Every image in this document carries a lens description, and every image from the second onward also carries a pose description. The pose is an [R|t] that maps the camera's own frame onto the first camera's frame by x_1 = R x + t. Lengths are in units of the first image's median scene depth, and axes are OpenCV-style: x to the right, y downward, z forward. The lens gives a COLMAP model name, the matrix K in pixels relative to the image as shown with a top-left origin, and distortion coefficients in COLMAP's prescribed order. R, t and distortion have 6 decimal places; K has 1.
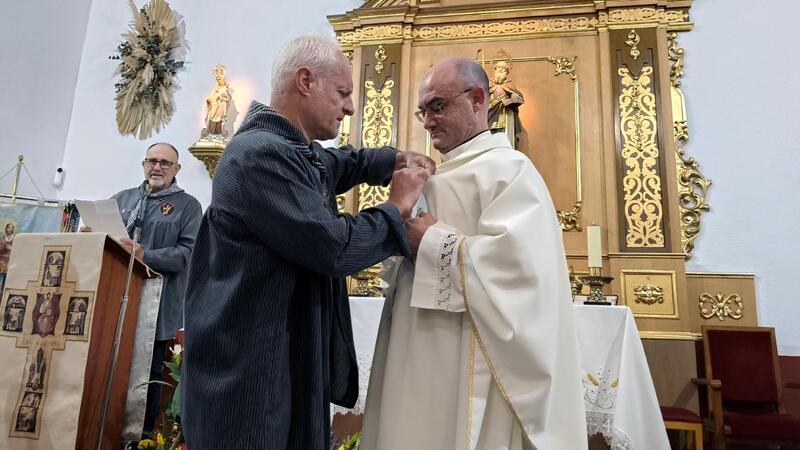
lens RADIAL K [[622.1, 0, 406.0], [0, 622.1, 189.9], [0, 0, 1]] dist [0.010159, -0.062063]
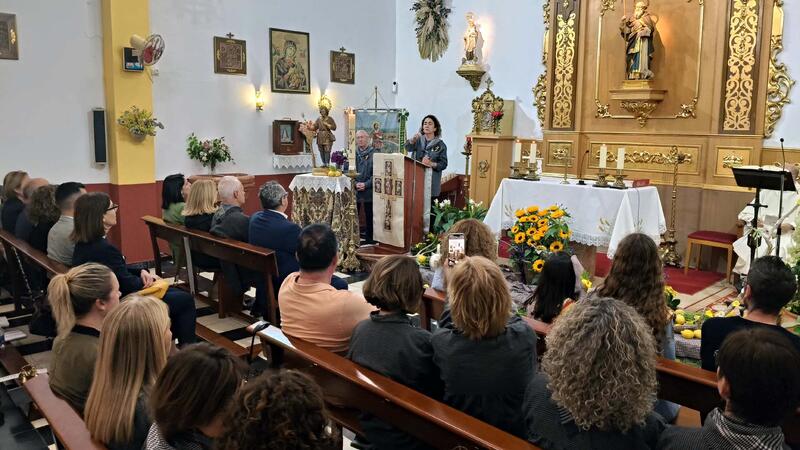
lens RADIAL K [[617.5, 0, 400.0], [0, 617.5, 225.0], [0, 0, 1]] dist [0.059330, -0.167099]
pose [[0.848892, 0.059145, -0.525247, 0.475781], [0.146244, 0.928646, 0.340925, -0.303443], [0.507932, -0.366223, 0.779671, -0.600074]]
